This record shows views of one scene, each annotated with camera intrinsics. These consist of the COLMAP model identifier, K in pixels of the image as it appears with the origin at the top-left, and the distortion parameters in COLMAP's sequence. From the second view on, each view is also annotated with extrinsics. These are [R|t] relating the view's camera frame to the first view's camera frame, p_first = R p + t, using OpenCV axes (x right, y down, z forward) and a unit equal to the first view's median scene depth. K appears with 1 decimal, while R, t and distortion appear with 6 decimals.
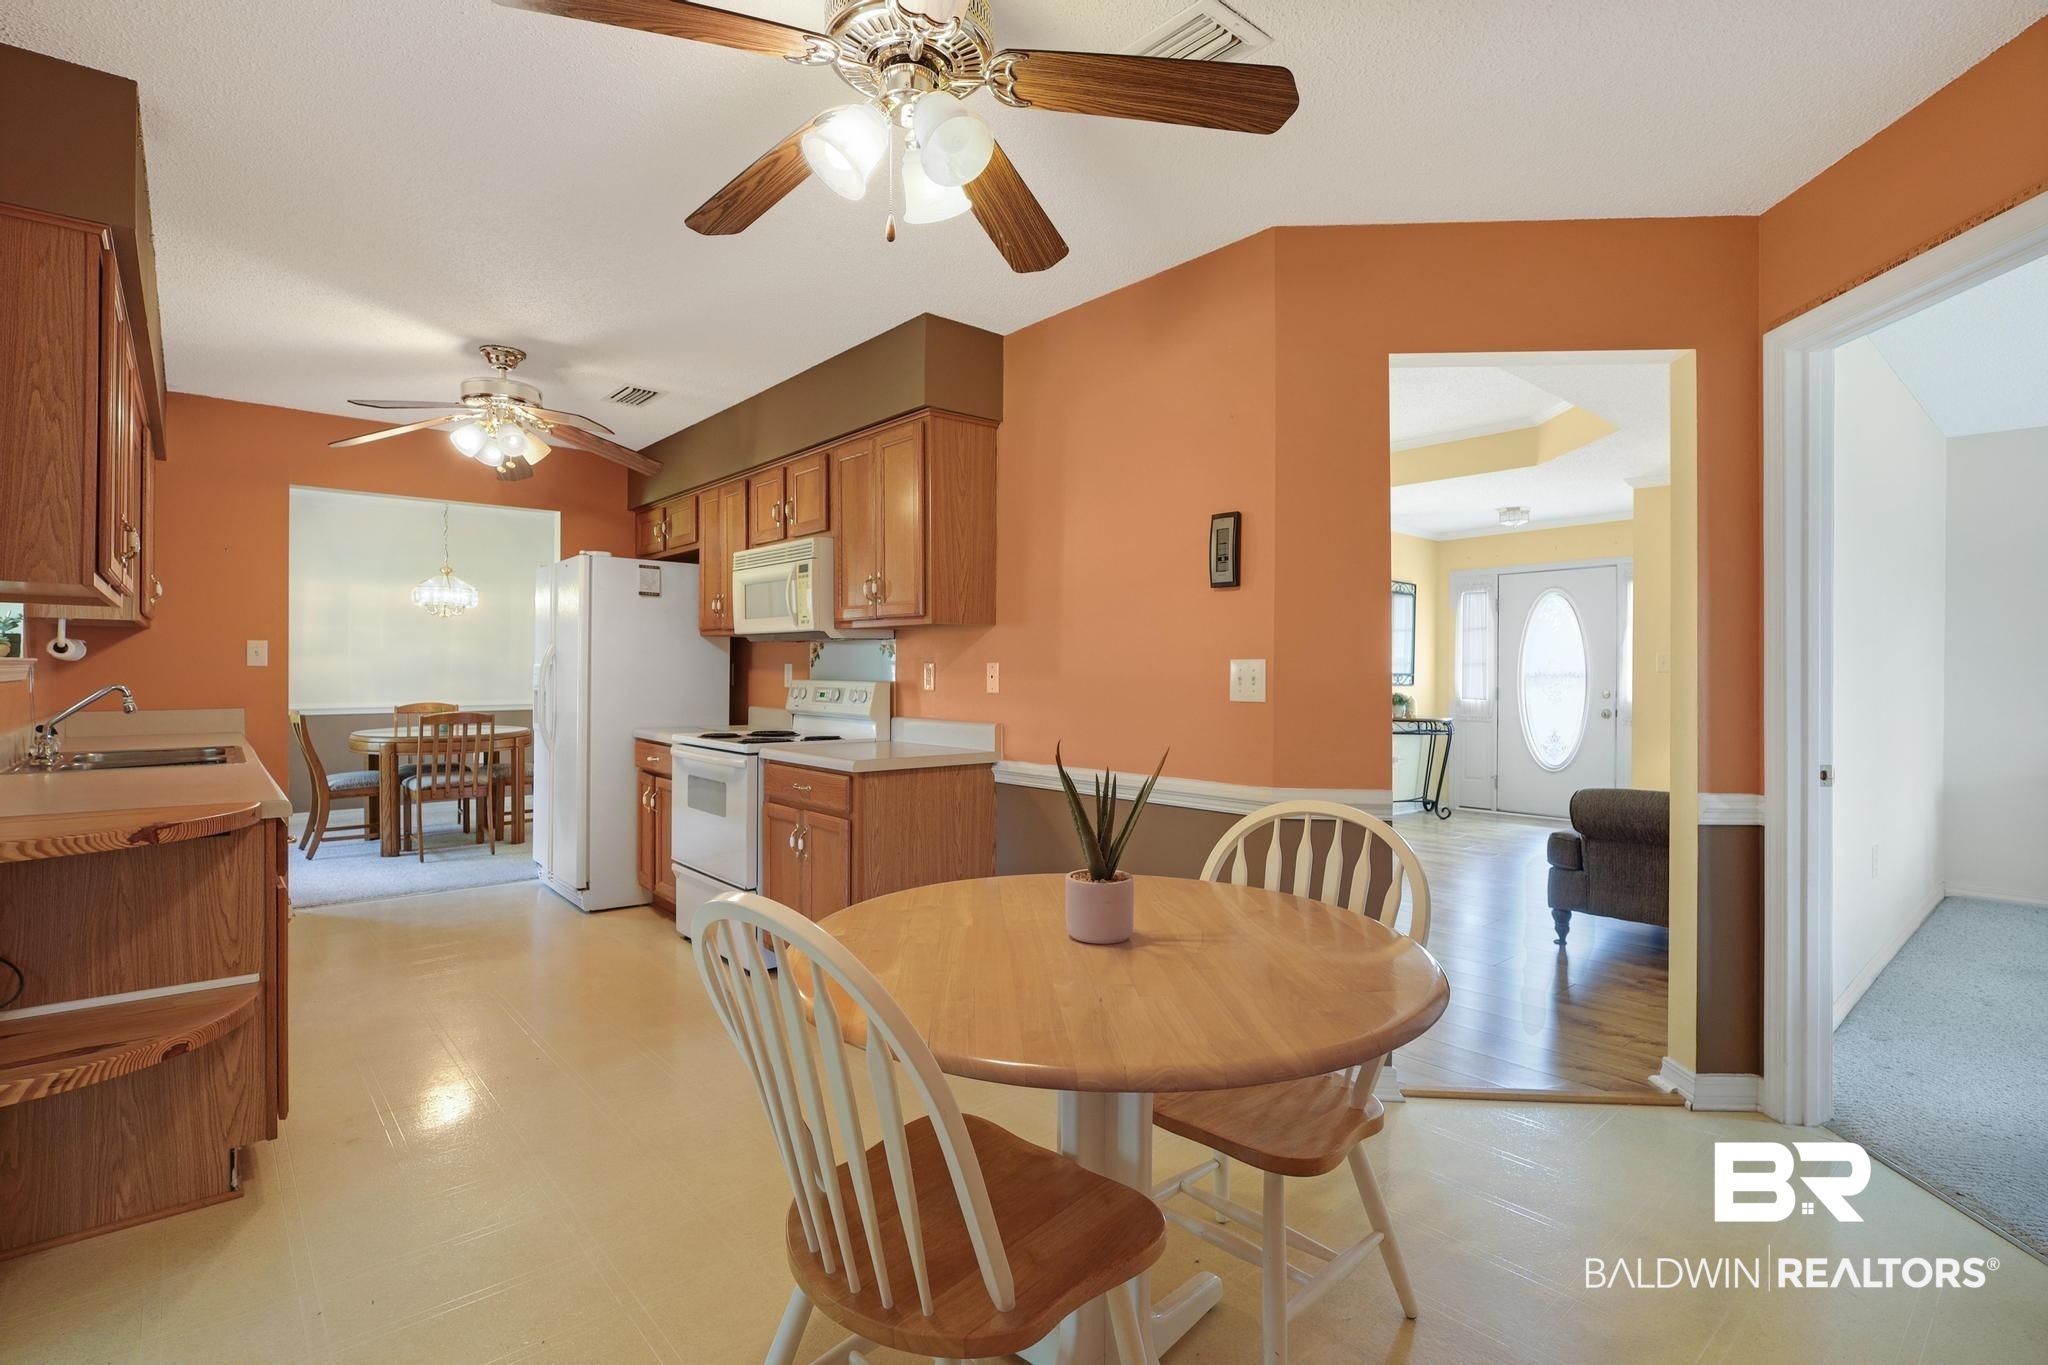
lens RADIAL K [[966.9, 0, 1016.9], [0, 966.9, 670.8], [0, 0, 1]] dist [-0.001303, 0.000017]
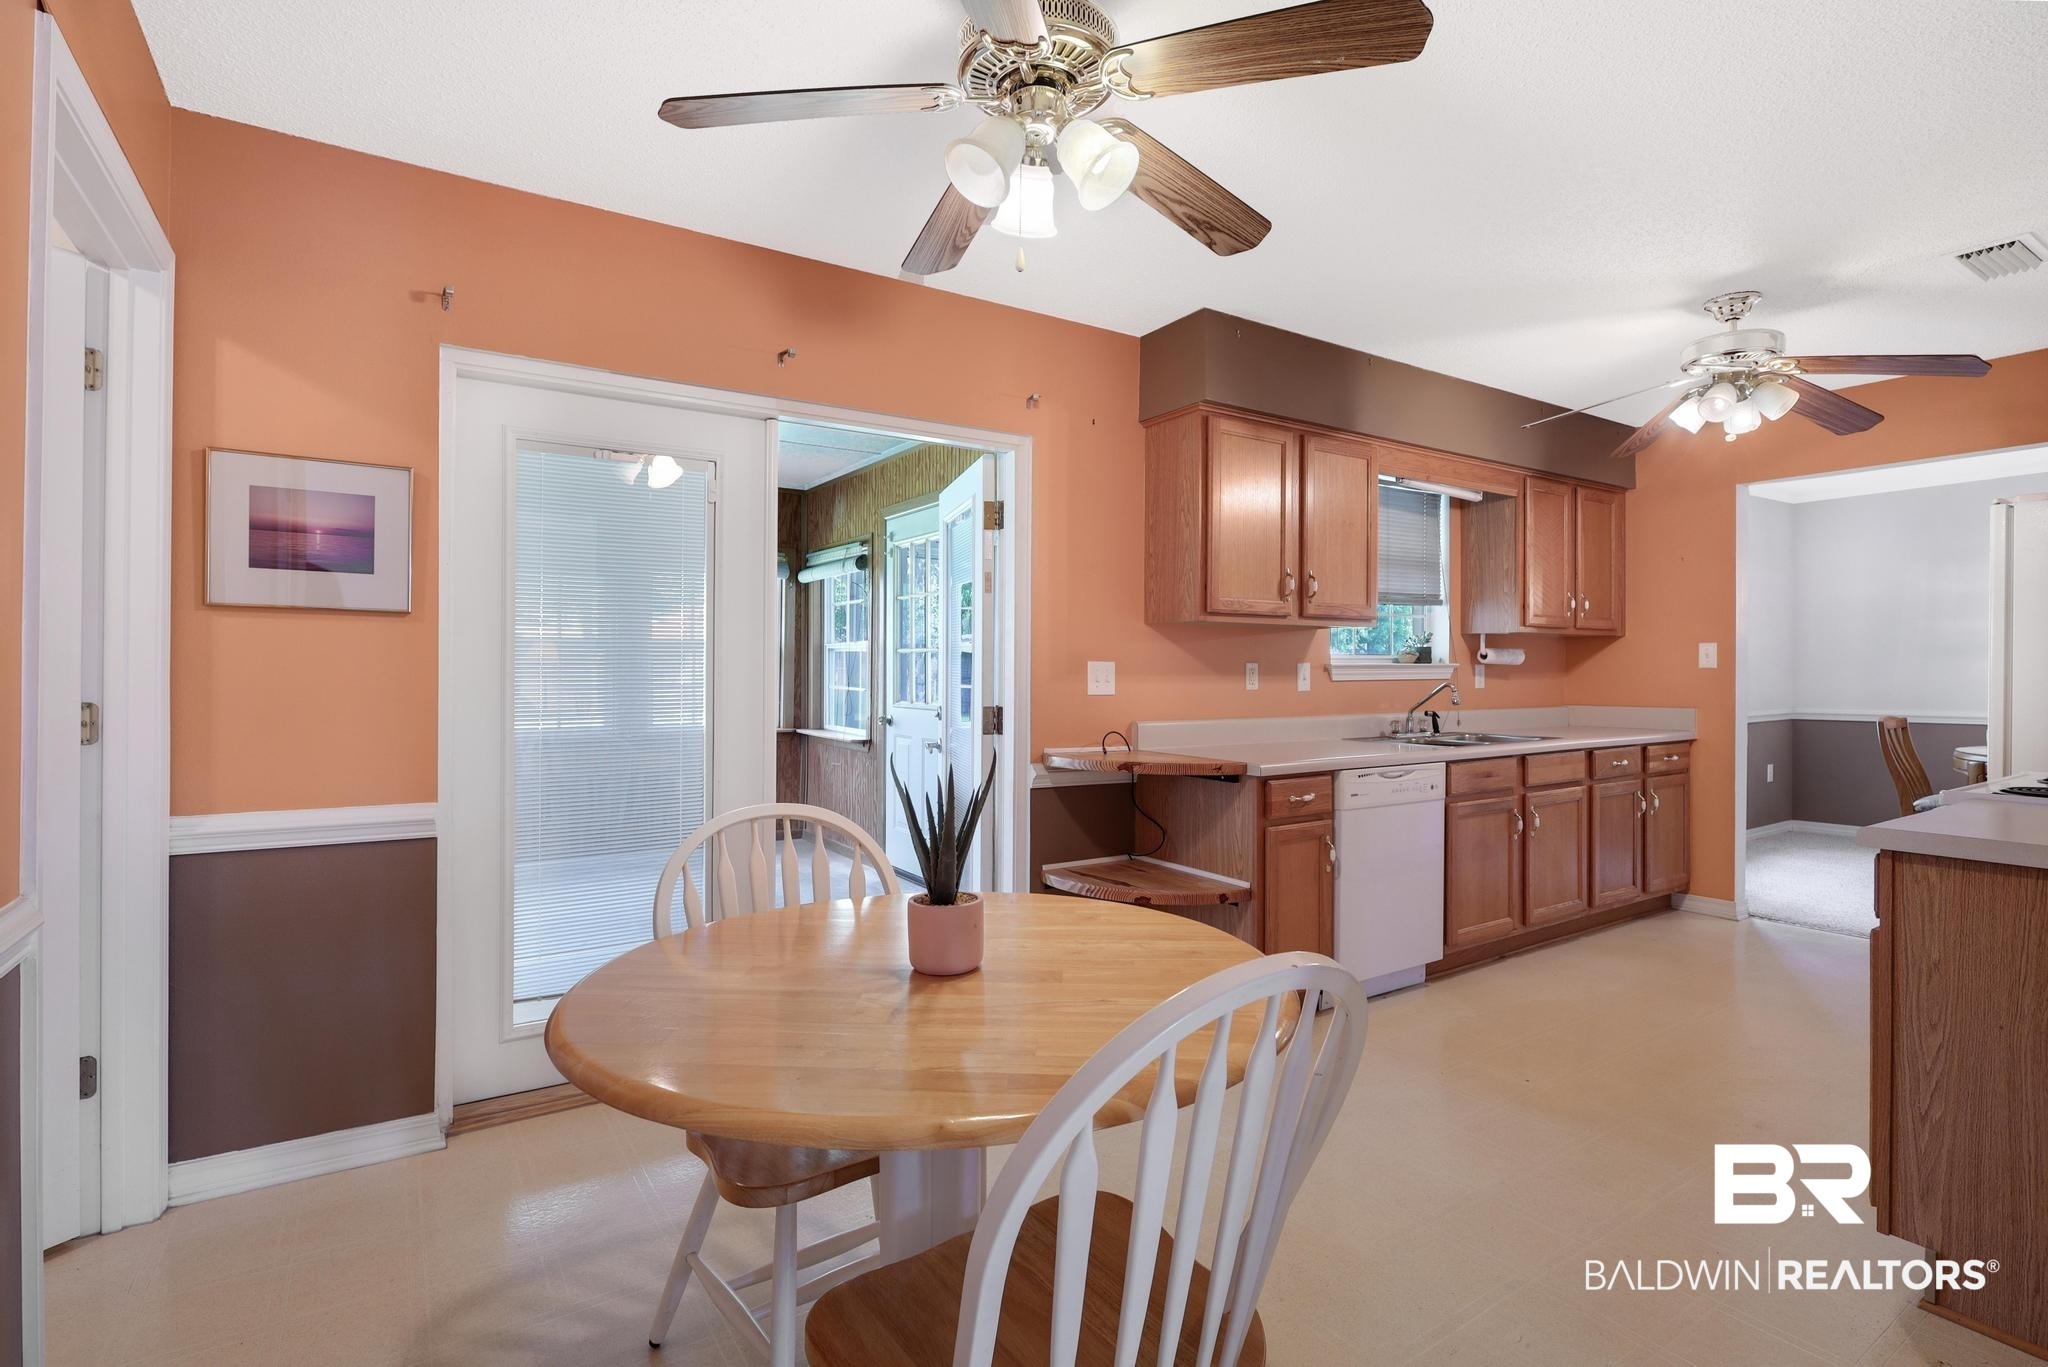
lens RADIAL K [[966.9, 0, 1013.2], [0, 966.9, 670.2], [0, 0, 1]] dist [-0.001303, 0.000017]
pose [[-0.122764, -0.003368, -0.992430, 0.416783], [-0.000370, 0.999994, -0.003348, 0.000869], [0.992436, -0.000044, -0.122765, 0.500568]]
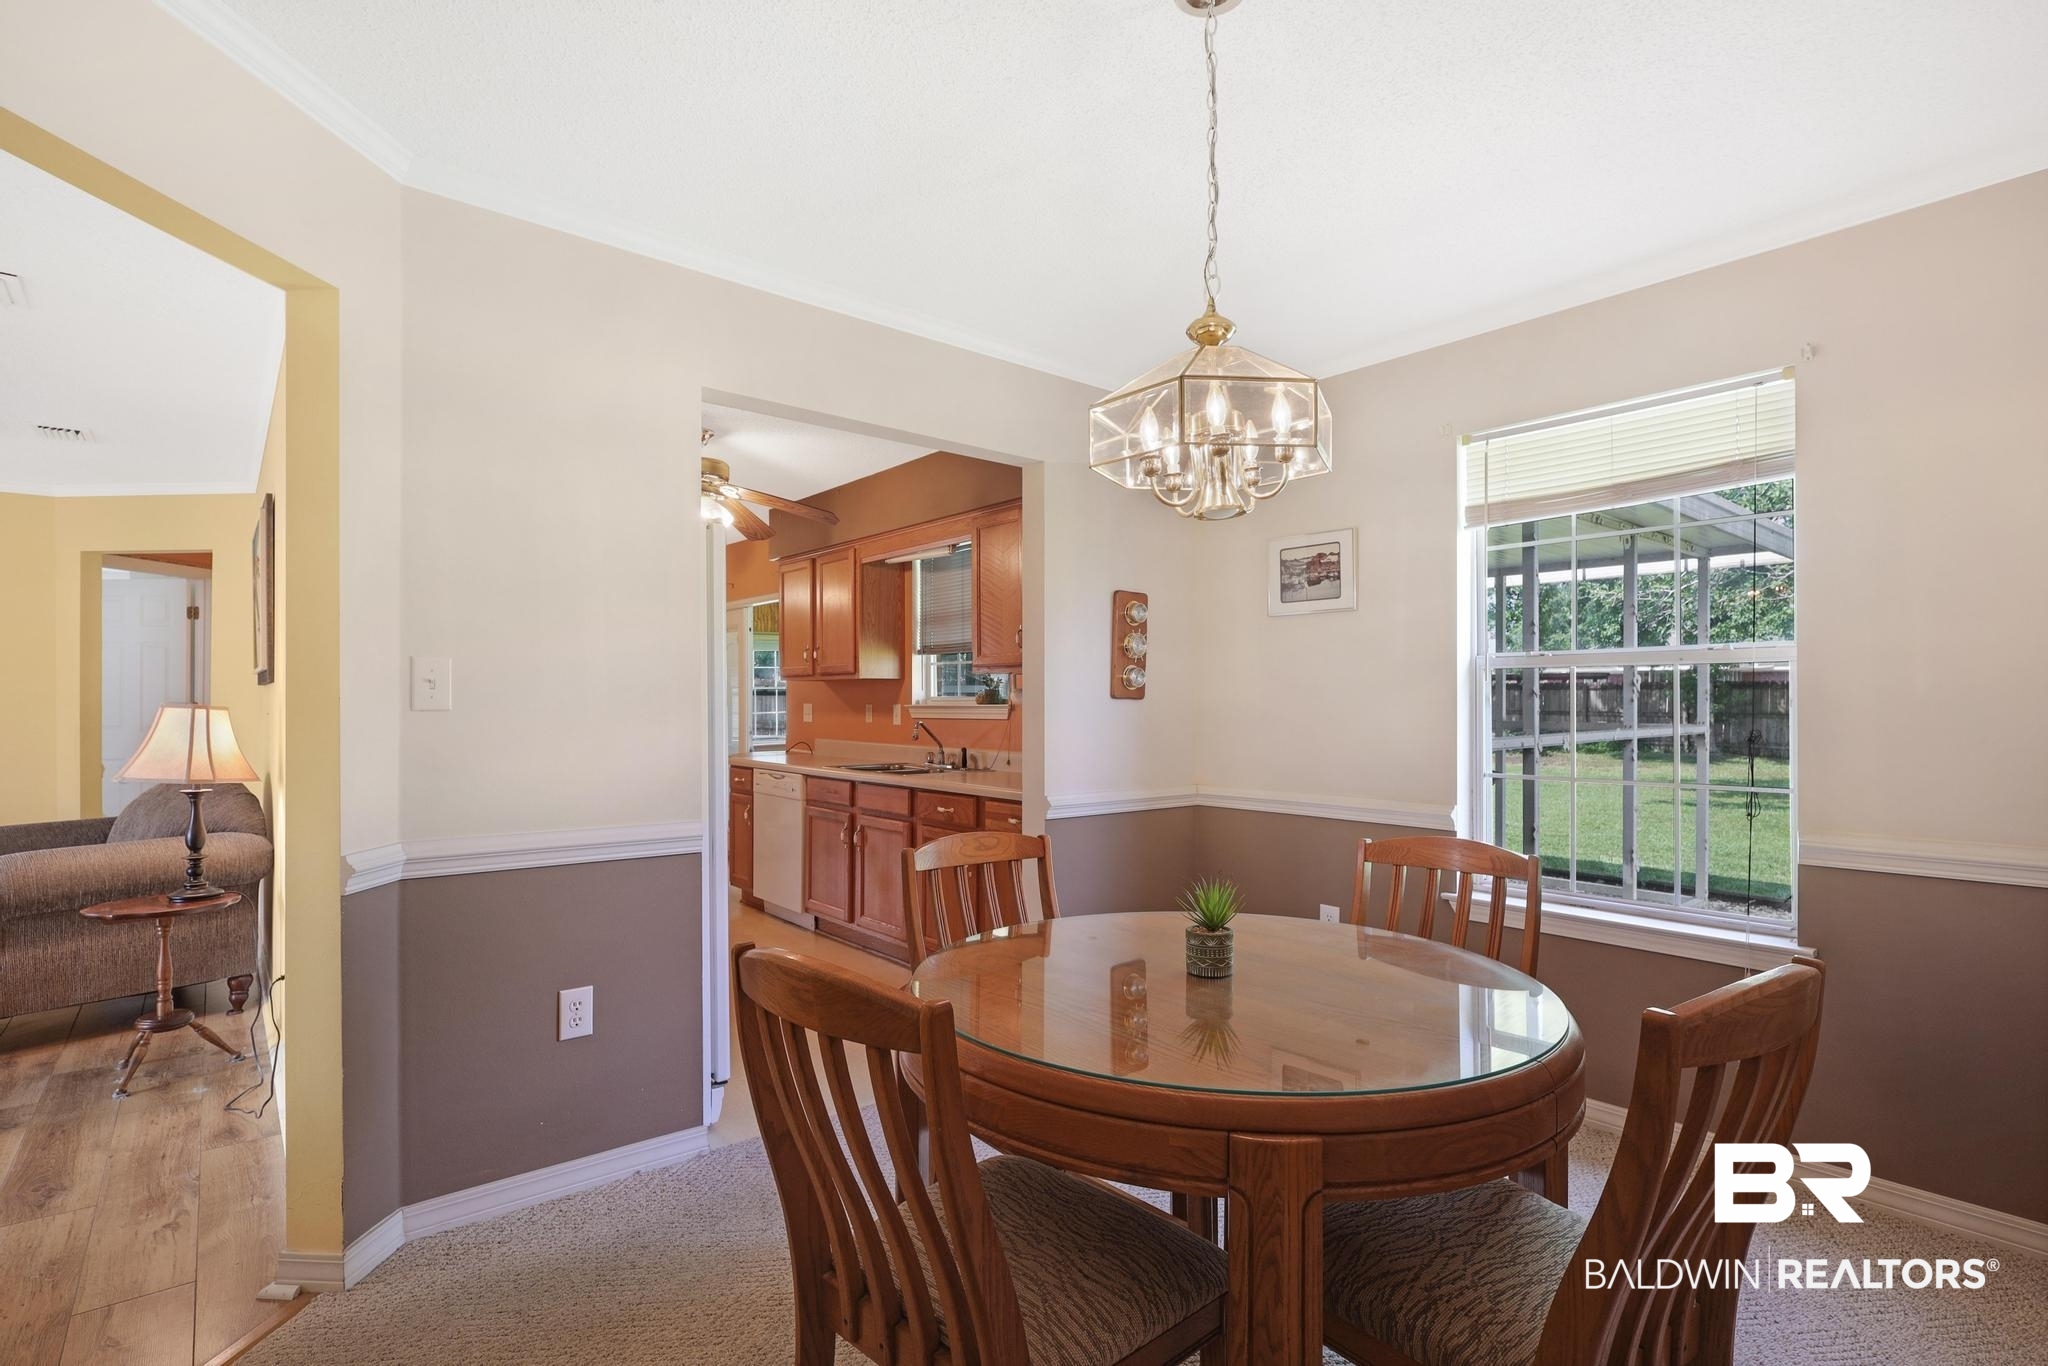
lens RADIAL K [[966.9, 0, 1024.7], [0, 966.9, 693.6], [0, 0, 1]] dist [-0.001303, 0.000017]
pose [[-0.999985, -0.004885, 0.002660, -0.911168], [-0.004905, 0.999959, -0.007589, -0.017006], [-0.002622, -0.007602, -0.999968, 2.172878]]
